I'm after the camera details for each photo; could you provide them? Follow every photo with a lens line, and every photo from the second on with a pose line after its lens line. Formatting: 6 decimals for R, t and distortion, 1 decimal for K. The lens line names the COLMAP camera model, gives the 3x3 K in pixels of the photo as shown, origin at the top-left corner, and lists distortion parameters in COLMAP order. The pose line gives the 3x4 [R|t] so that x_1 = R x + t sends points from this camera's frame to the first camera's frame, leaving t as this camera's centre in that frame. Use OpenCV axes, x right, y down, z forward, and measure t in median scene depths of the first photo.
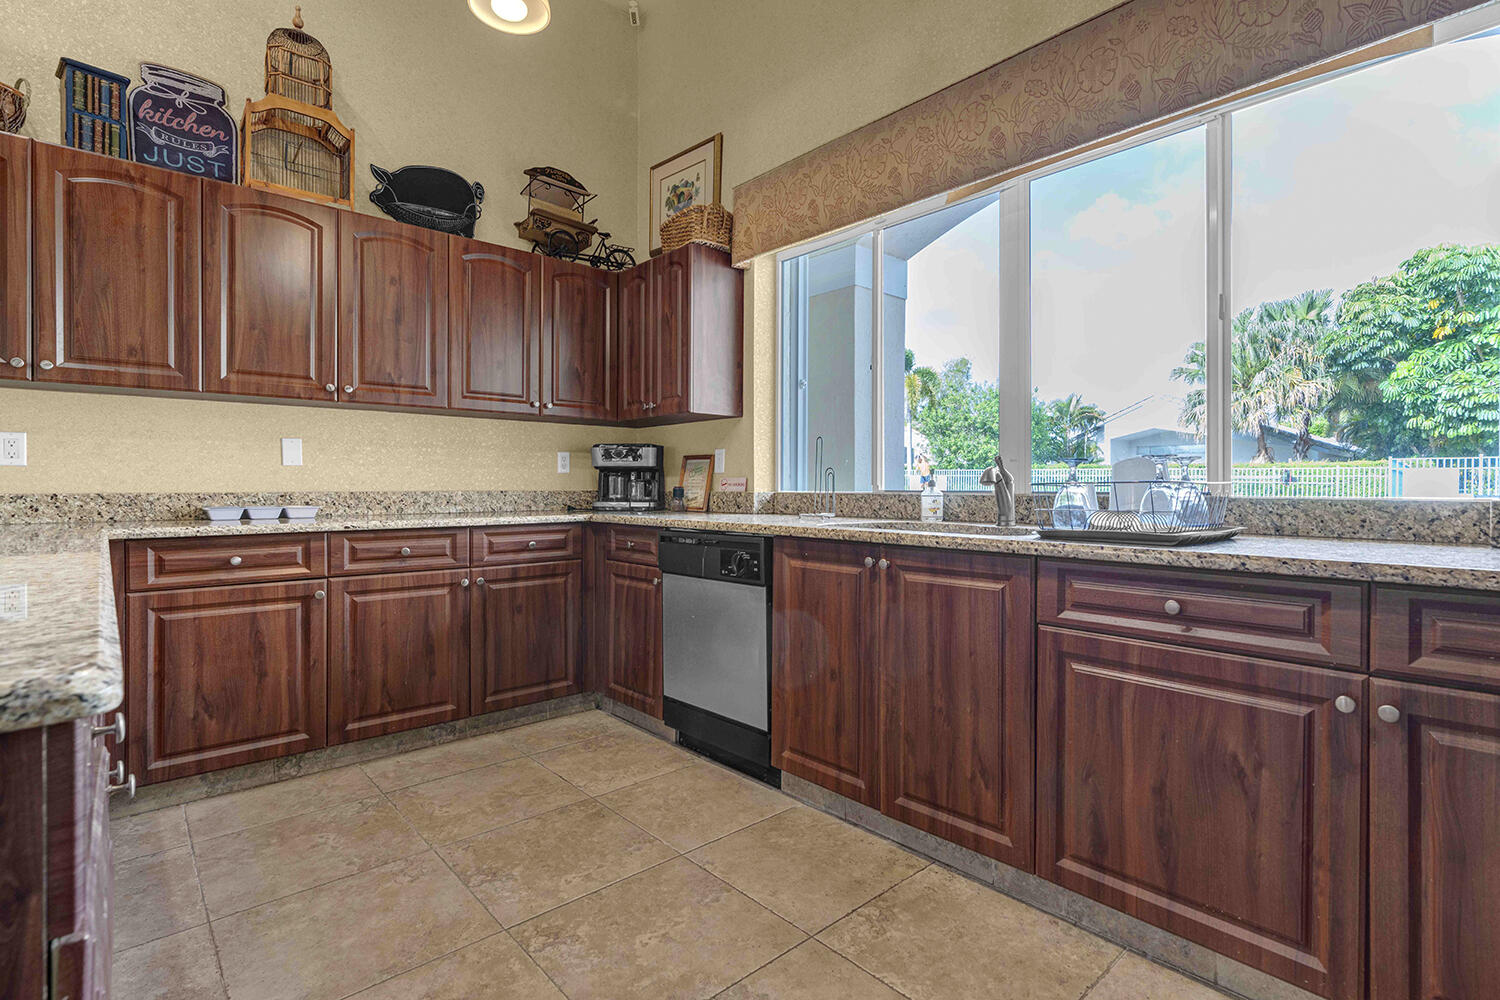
lens RADIAL K [[726.5, 0, 757.3], [0, 726.5, 483.6], [0, 0, 1]] dist [-0.003726, 0.002282]
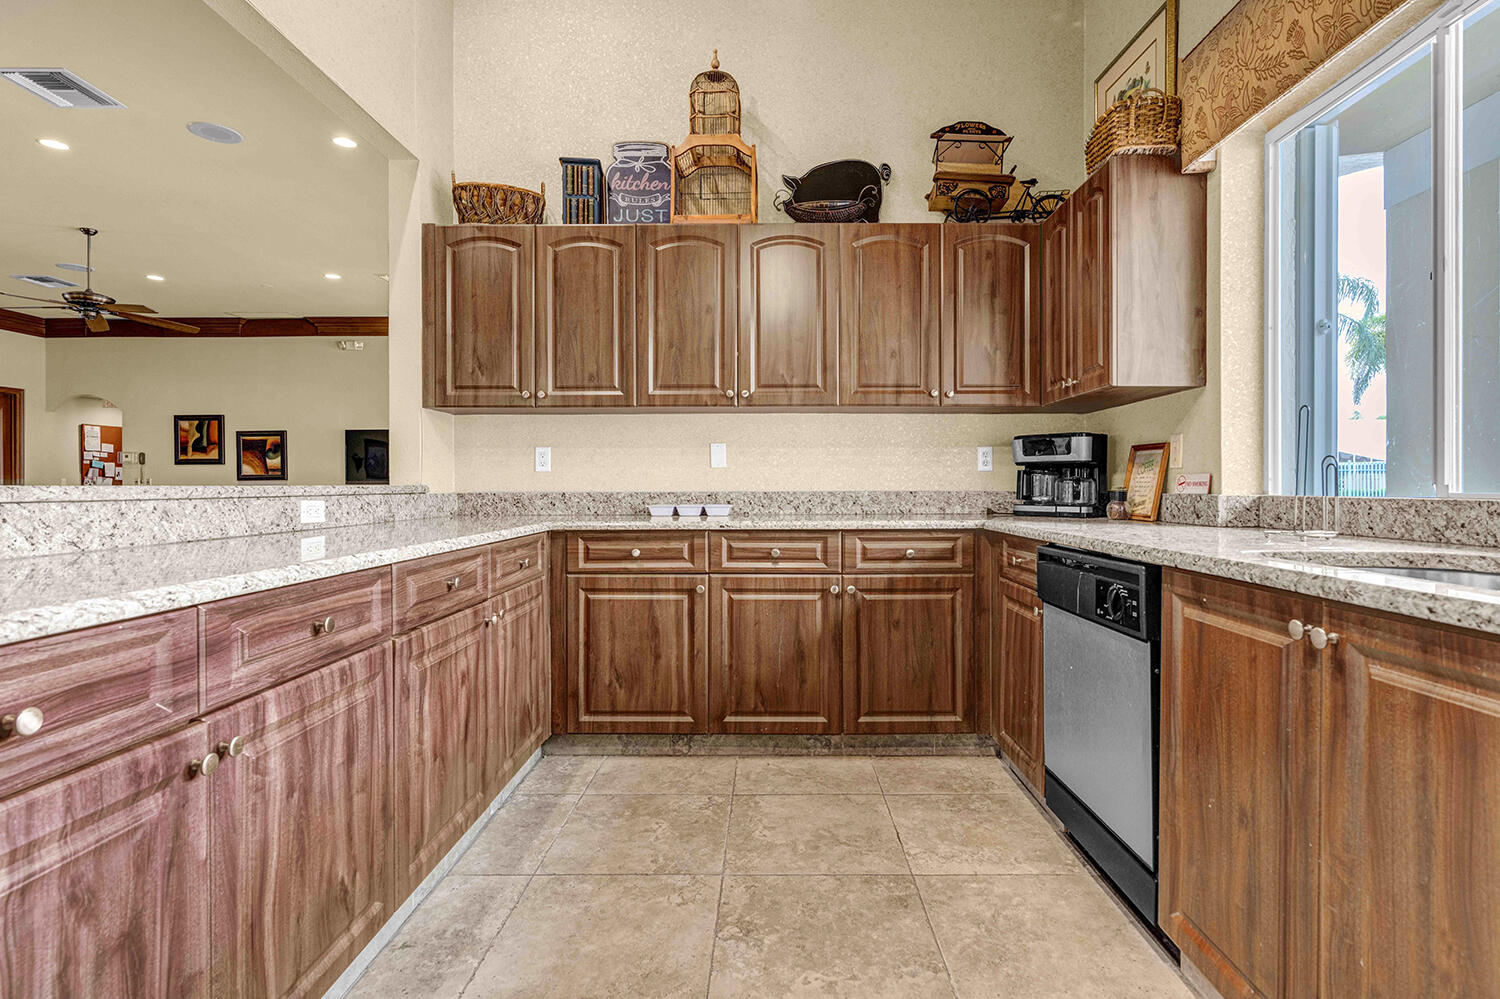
lens RADIAL K [[726.5, 0, 757.3], [0, 726.5, 483.1], [0, 0, 1]] dist [-0.003726, 0.002282]
pose [[0.737990, -0.004297, -0.674798, 0.157765], [0.004243, 0.999990, -0.001727, 0.000138], [0.674798, -0.001589, 0.738001, 0.243328]]
